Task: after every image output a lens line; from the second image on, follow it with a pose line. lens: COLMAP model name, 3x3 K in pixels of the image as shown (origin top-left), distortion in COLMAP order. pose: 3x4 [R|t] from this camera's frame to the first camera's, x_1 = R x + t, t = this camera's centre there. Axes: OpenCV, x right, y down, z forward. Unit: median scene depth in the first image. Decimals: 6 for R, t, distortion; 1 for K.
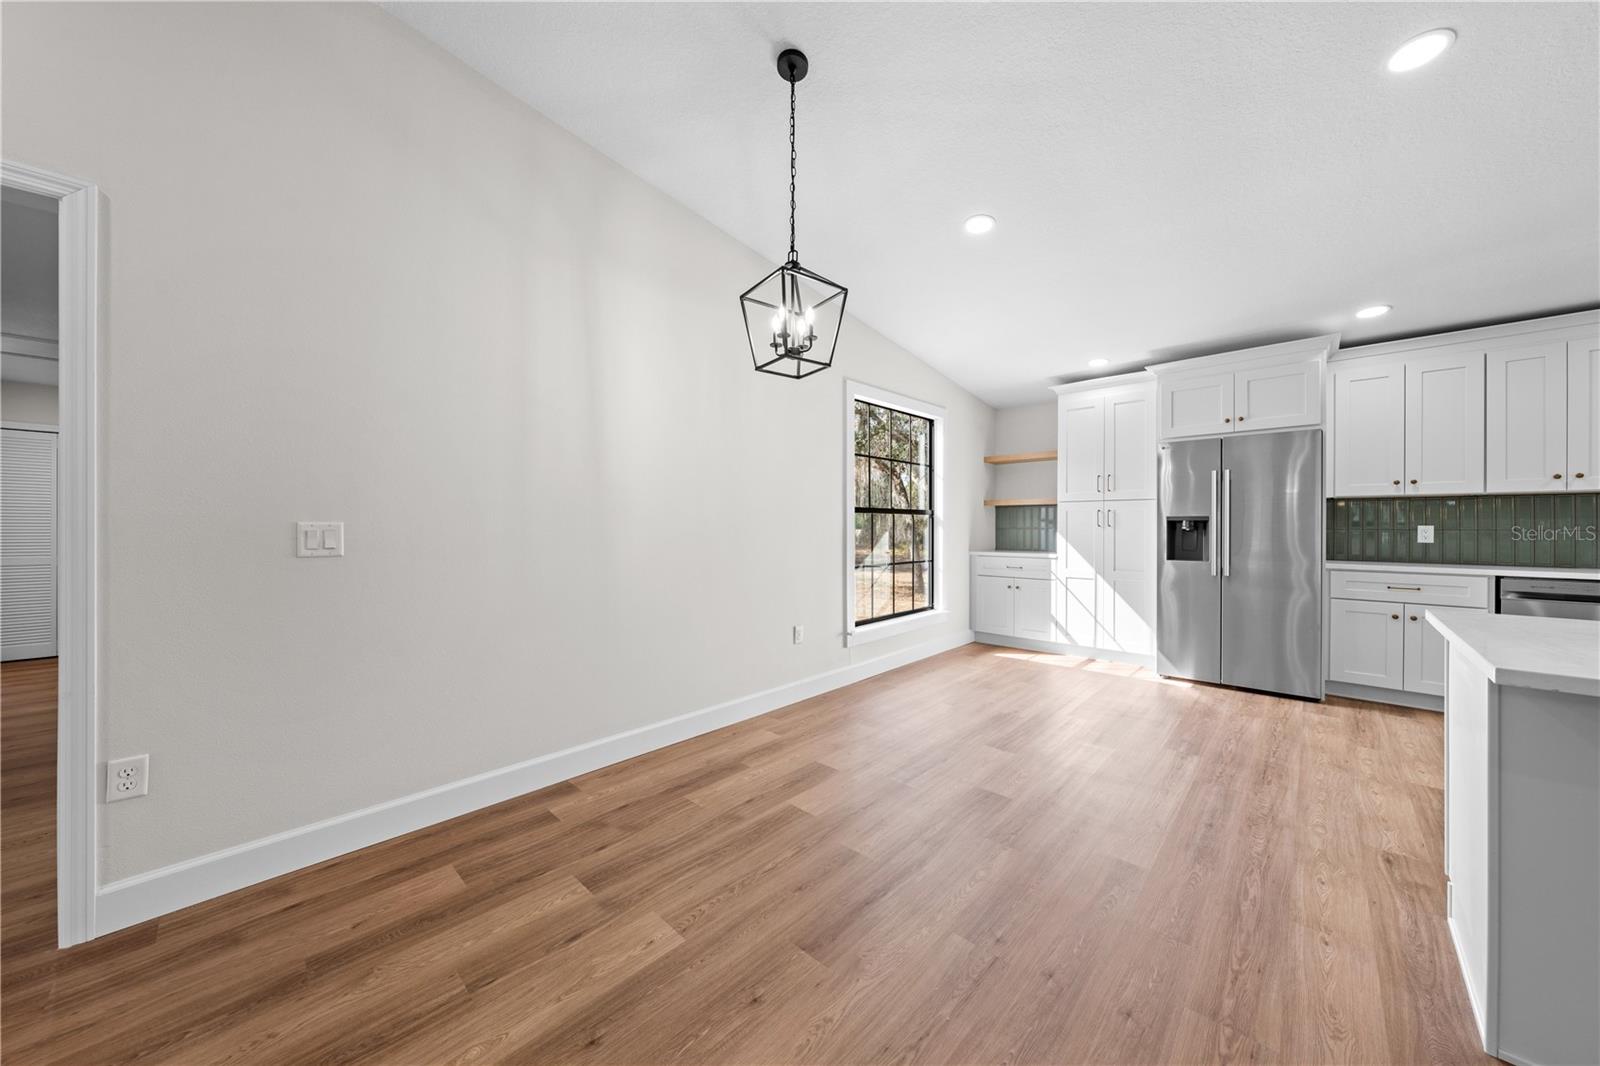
lens RADIAL K [[551.8, 0, 801.8], [0, 551.8, 524.3], [0, 0, 1]] dist [-0.005057, 0.000004]
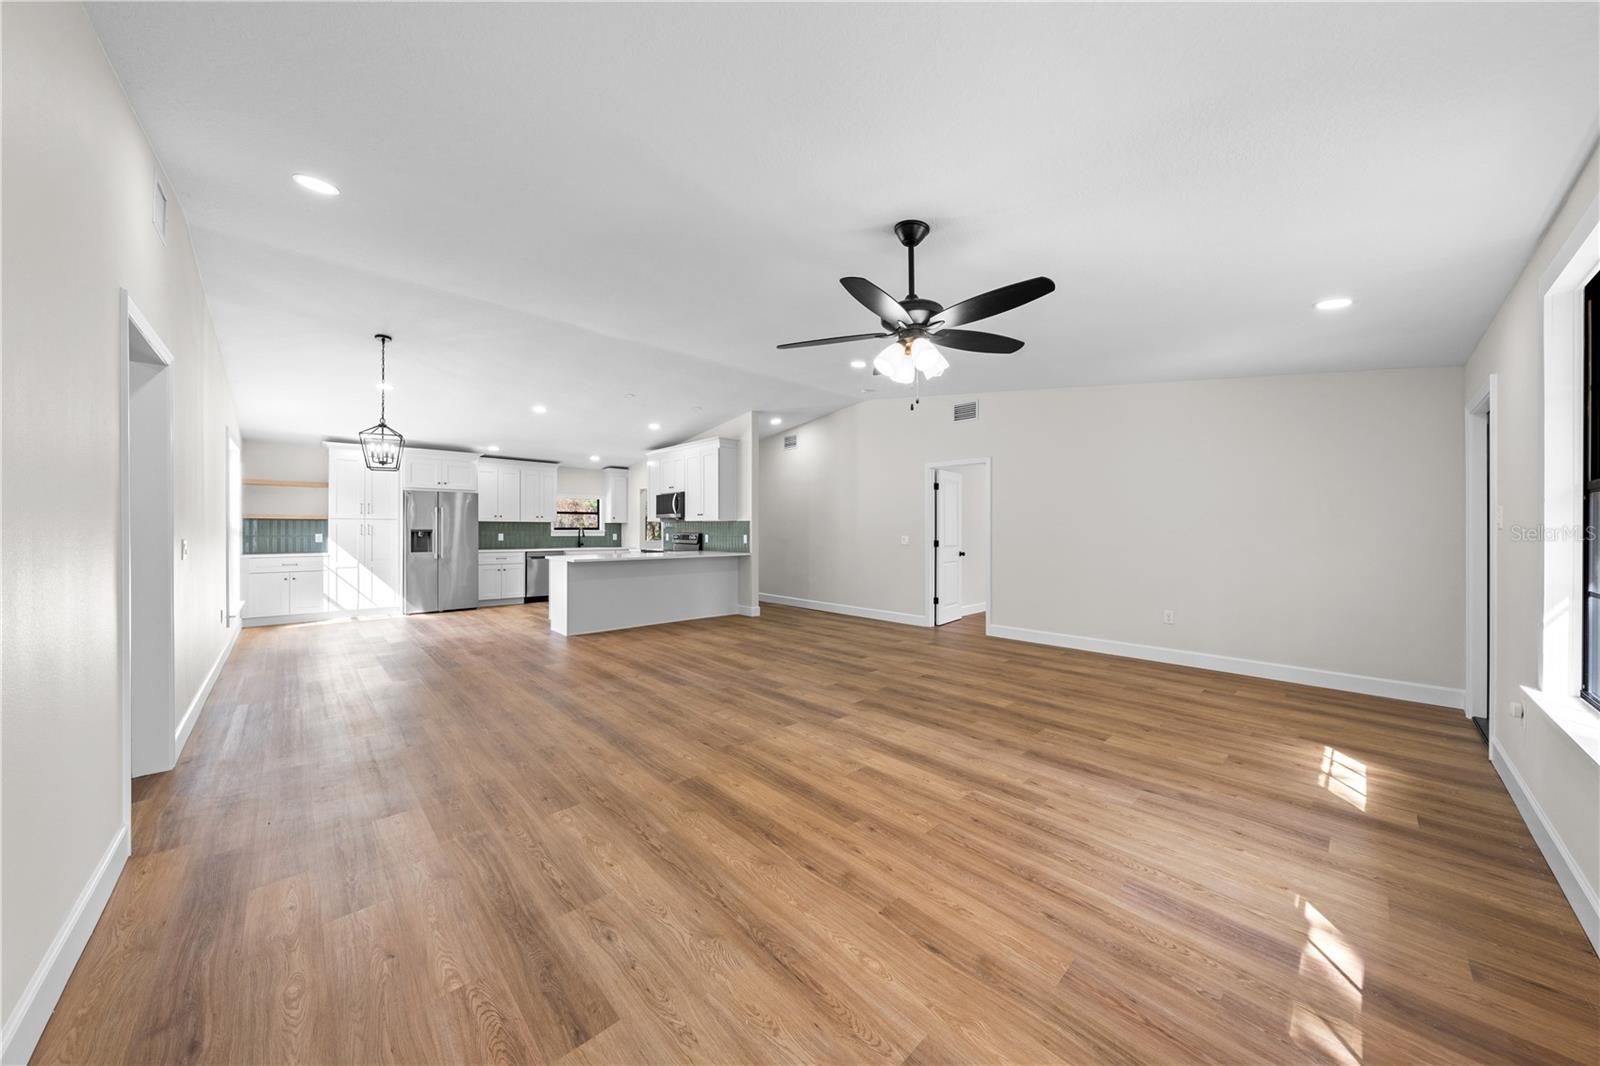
lens RADIAL K [[540.7, 0, 801.3], [0, 540.7, 530.6], [0, 0, 1]] dist [-0.002635, -0.000008]
pose [[0.058395, -0.000897, 0.998293, -1.140630], [-0.005010, 0.999987, 0.001191, -0.019215], [-0.998281, -0.005071, 0.058390, -0.462497]]
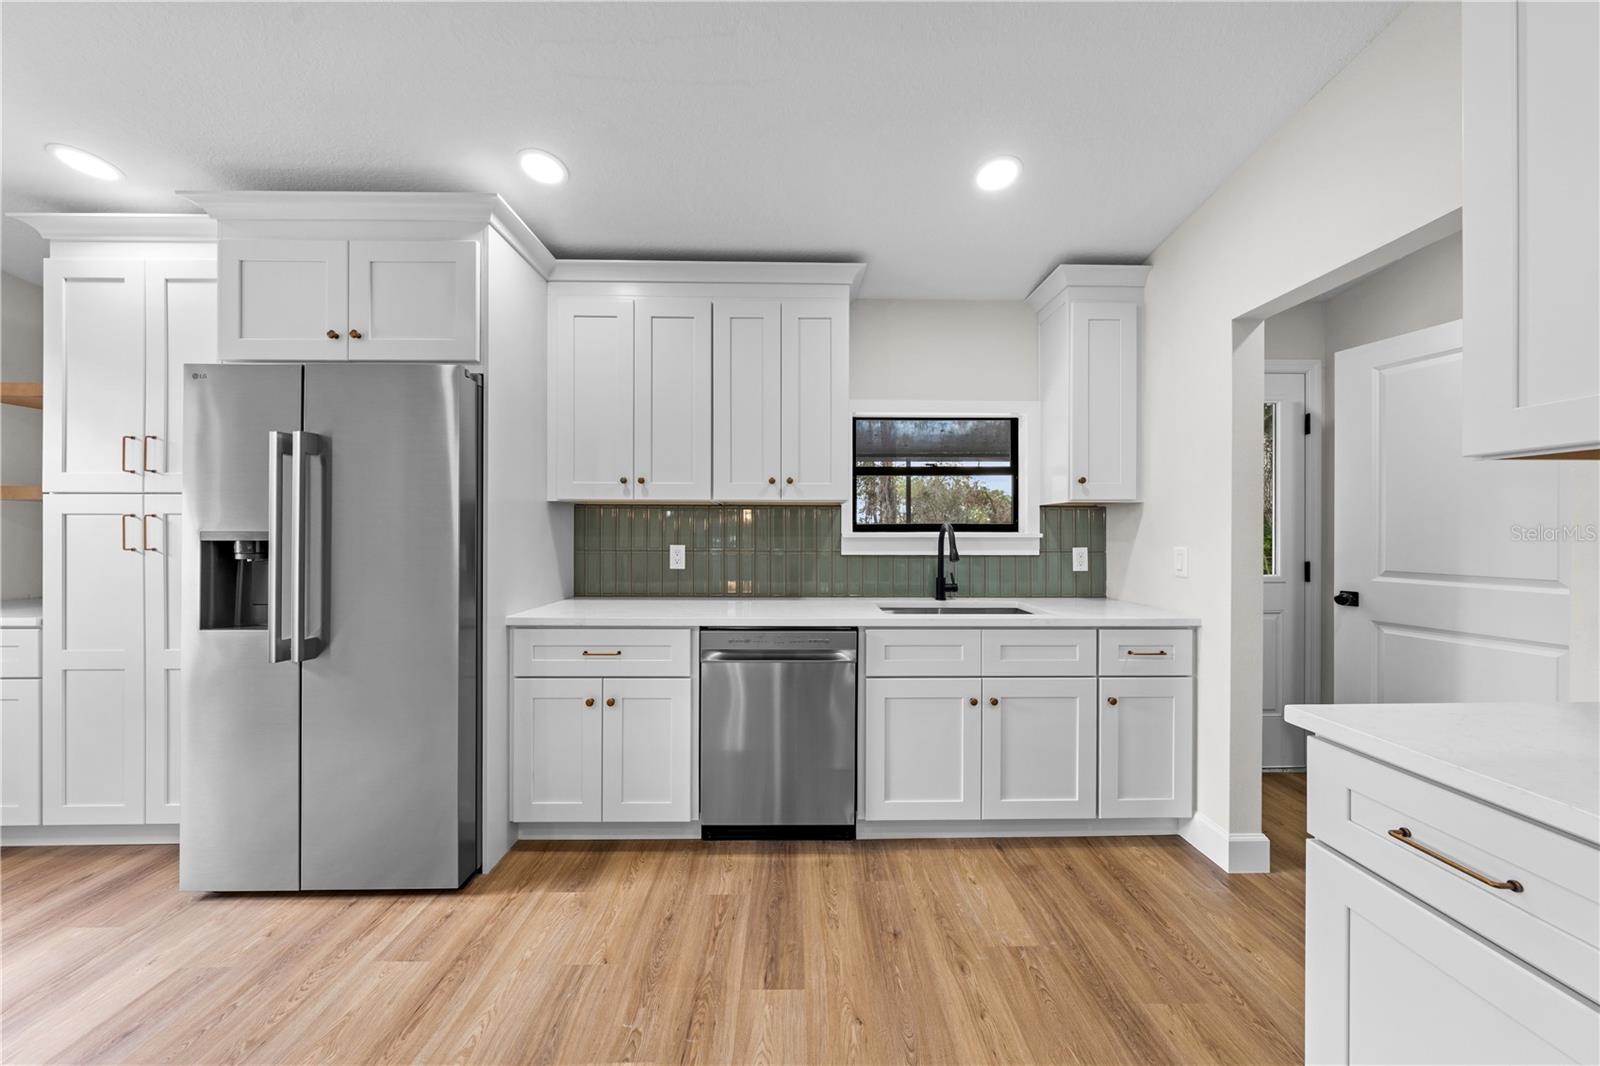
lens RADIAL K [[540.7, 0, 801.3], [0, 540.7, 530.6], [0, 0, 1]] dist [-0.002635, -0.000008]
pose [[0.716930, -0.003061, 0.697139, 0.720305], [-0.002768, 0.999970, 0.007237, -0.020242], [-0.697140, -0.007118, 0.716900, 0.359368]]
